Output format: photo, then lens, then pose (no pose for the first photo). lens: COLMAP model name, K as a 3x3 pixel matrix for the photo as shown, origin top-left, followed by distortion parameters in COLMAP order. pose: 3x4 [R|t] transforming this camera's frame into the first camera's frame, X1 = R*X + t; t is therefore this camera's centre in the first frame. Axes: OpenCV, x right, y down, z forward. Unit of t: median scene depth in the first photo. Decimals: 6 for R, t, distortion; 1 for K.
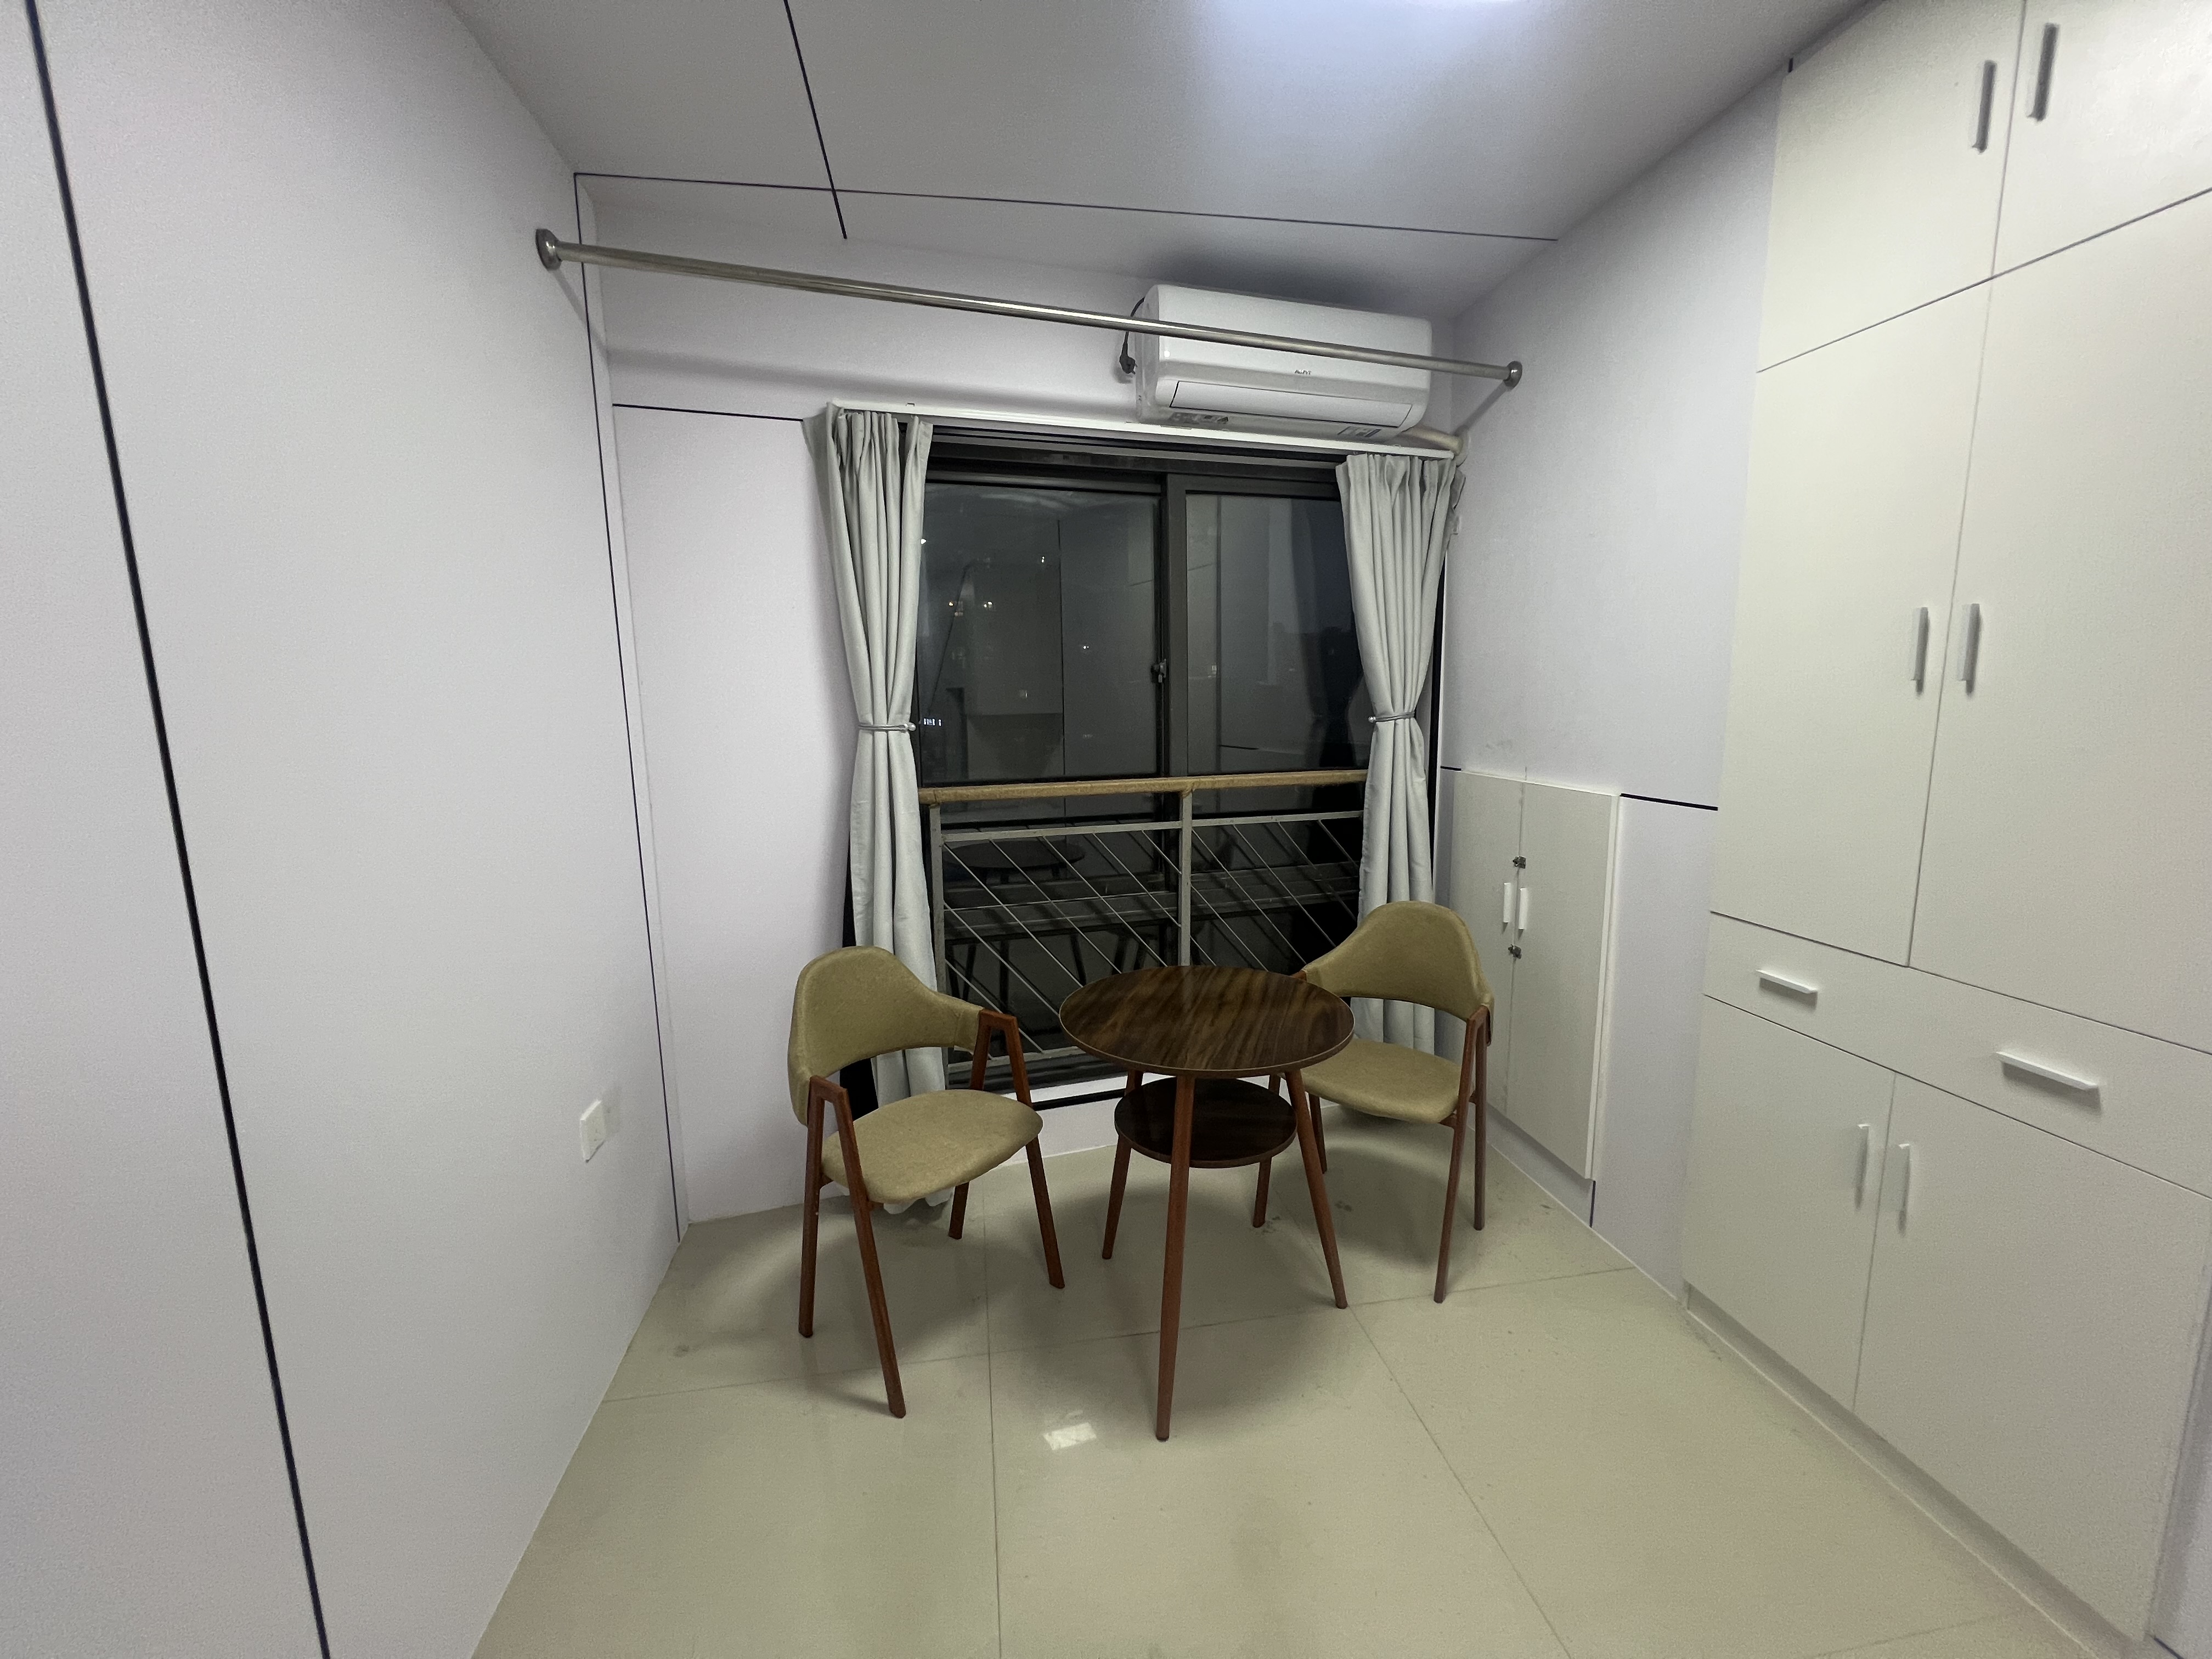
lens RADIAL K [[882.4, 0, 1112.1], [0, 882.4, 829.0], [0, 0, 1]] dist [0.003071, -0.000030]
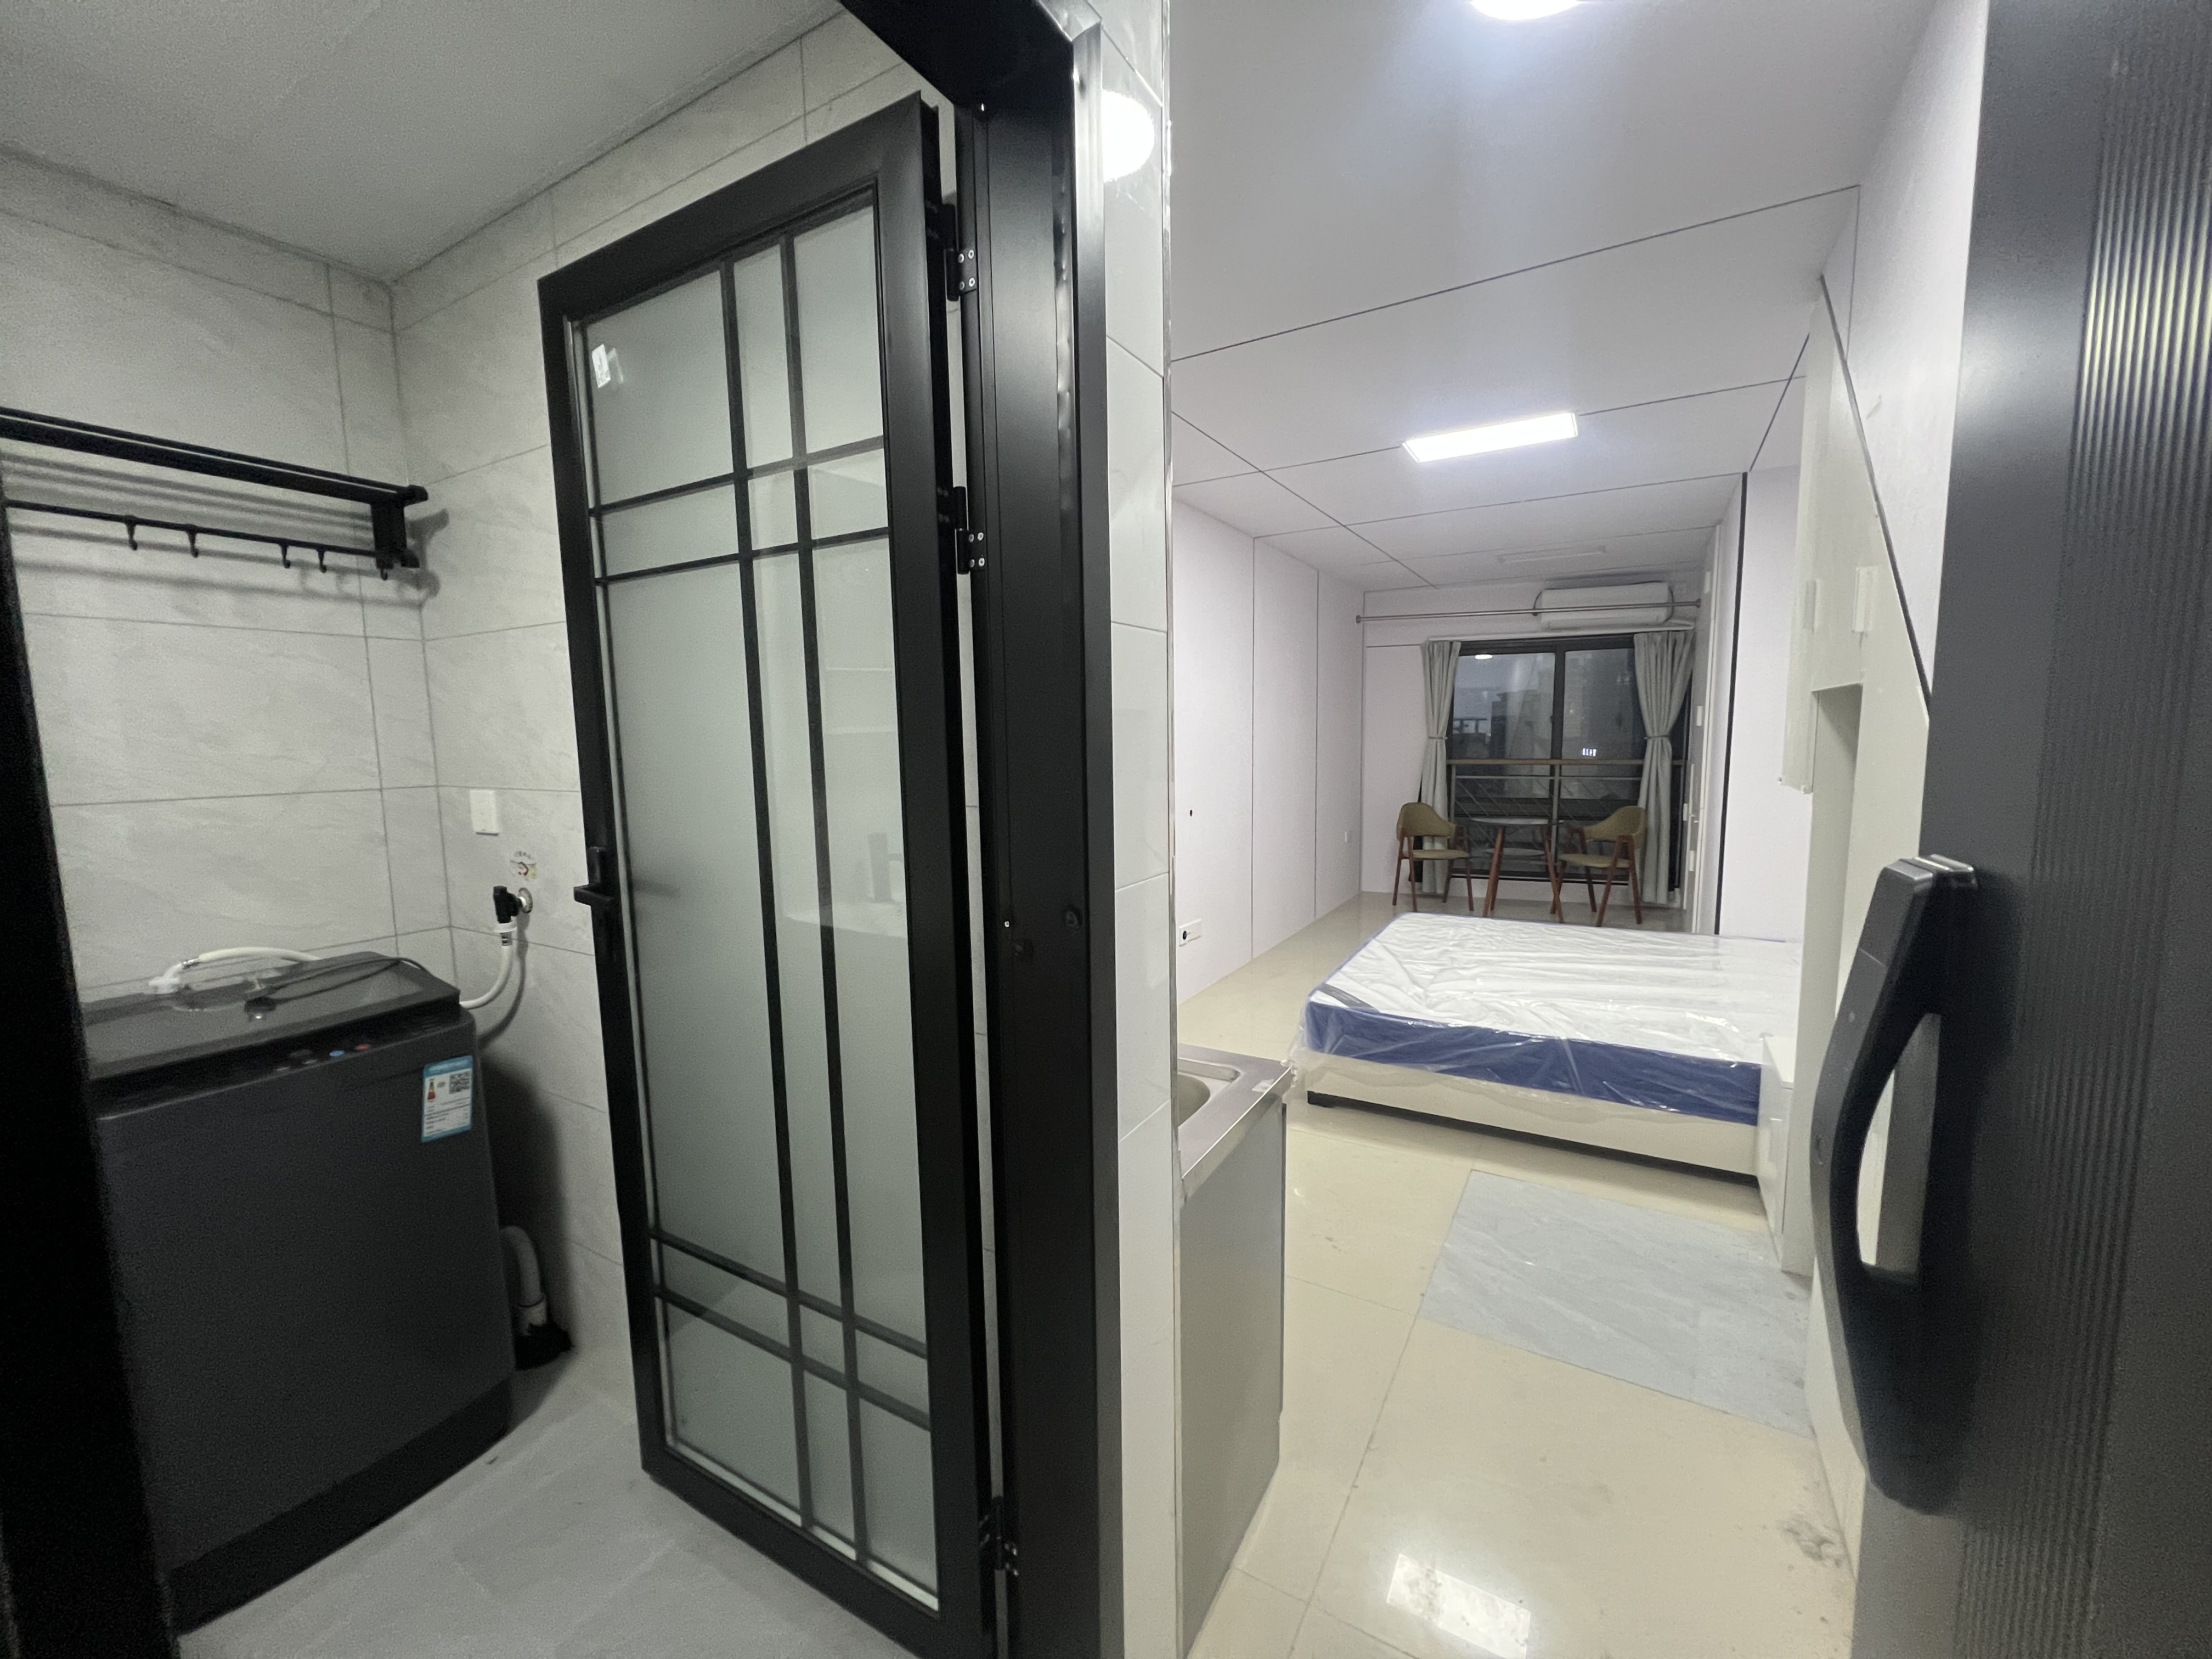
lens RADIAL K [[882.4, 0, 1122.1], [0, 882.4, 831.0], [0, 0, 1]] dist [0.003071, -0.000030]
pose [[0.768504, 0.075772, -0.635343, 0.825421], [-0.096938, 0.995289, 0.001445, 0.290223], [0.632459, 0.060478, 0.772229, -1.934802]]
